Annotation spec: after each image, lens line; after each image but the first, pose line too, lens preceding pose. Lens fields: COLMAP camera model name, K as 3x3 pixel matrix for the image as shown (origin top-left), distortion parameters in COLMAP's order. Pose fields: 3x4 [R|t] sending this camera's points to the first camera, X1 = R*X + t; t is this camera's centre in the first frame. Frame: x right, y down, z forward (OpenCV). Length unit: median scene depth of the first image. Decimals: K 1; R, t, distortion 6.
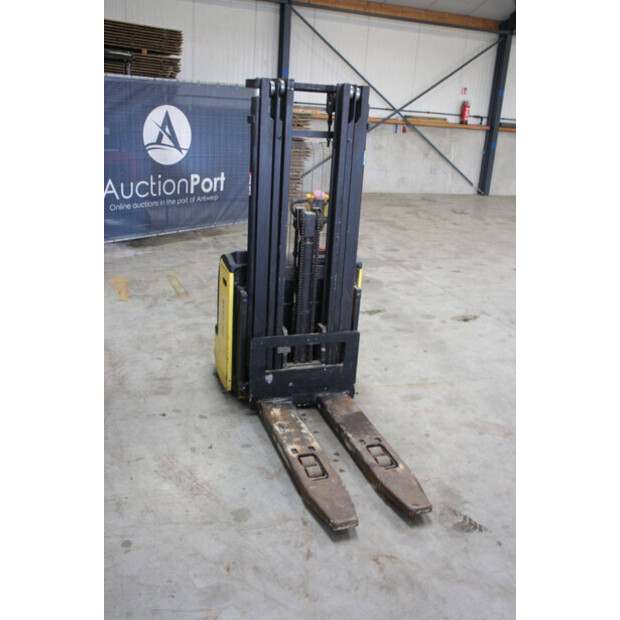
lens RADIAL K [[597.4, 0, 313.9], [0, 597.4, 310.6], [0, 0, 1]] dist [-0.066541, 0.000000]
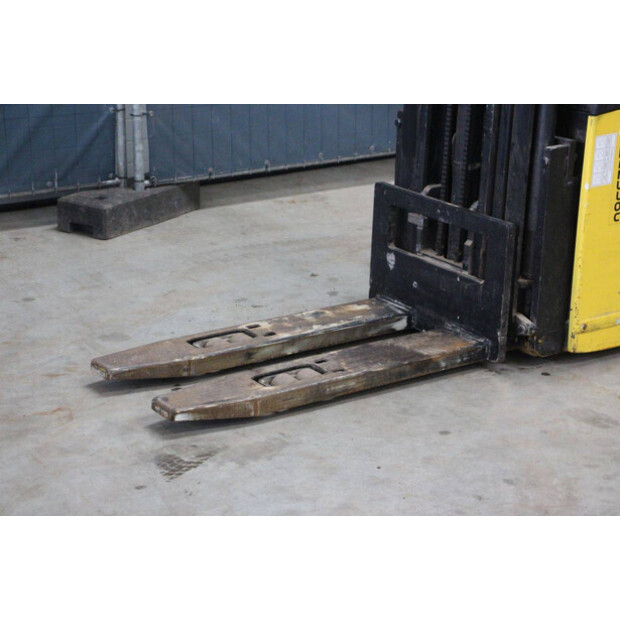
lens RADIAL K [[1450.3, 0, 312.8], [0, 1450.3, 306.3], [0, 0, 1]] dist [0.419882, 0.000000]
pose [[0.275338, 0.246286, -0.929264, 1.216903], [-0.326155, 0.933227, 0.150697, -0.033382], [0.904329, 0.261592, 0.337281, 0.450197]]
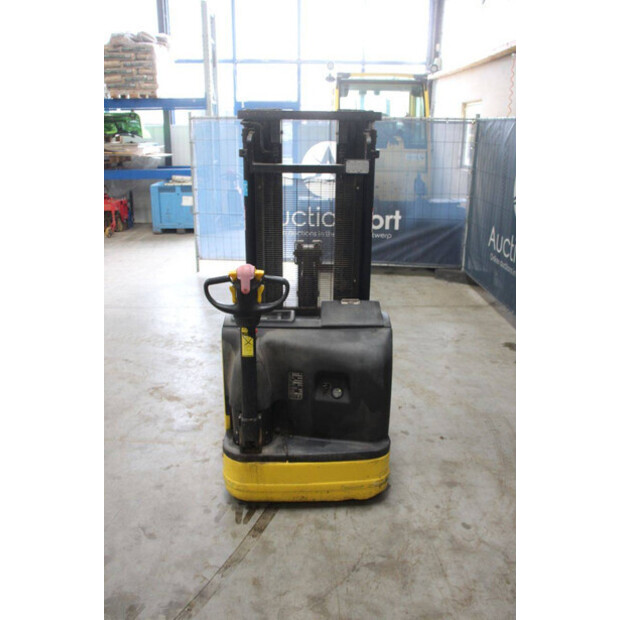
lens RADIAL K [[558.2, 0, 319.2], [0, 558.2, 312.1], [0, 0, 1]] dist [-0.124035, 0.075719]
pose [[-0.943262, -0.171407, 0.284387, -0.278500], [0.041799, 0.788354, 0.613800, -0.587452], [-0.329407, 0.590861, -0.736461, 1.608188]]
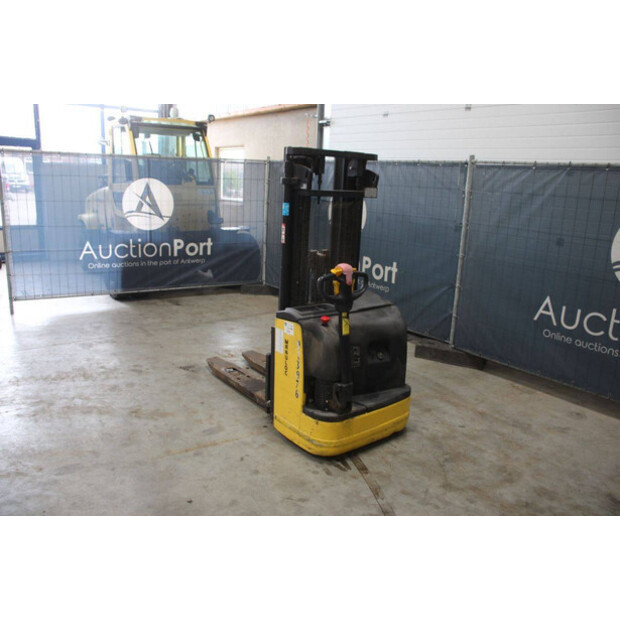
lens RADIAL K [[528.4, 0, 309.5], [0, 528.4, 306.0], [0, 0, 1]] dist [-0.152379, 0.115910]
pose [[-0.948842, -0.028904, -0.314424, 0.324575], [-0.194011, 0.839018, 0.508340, -0.583714], [0.249114, 0.543336, -0.801703, 1.806675]]
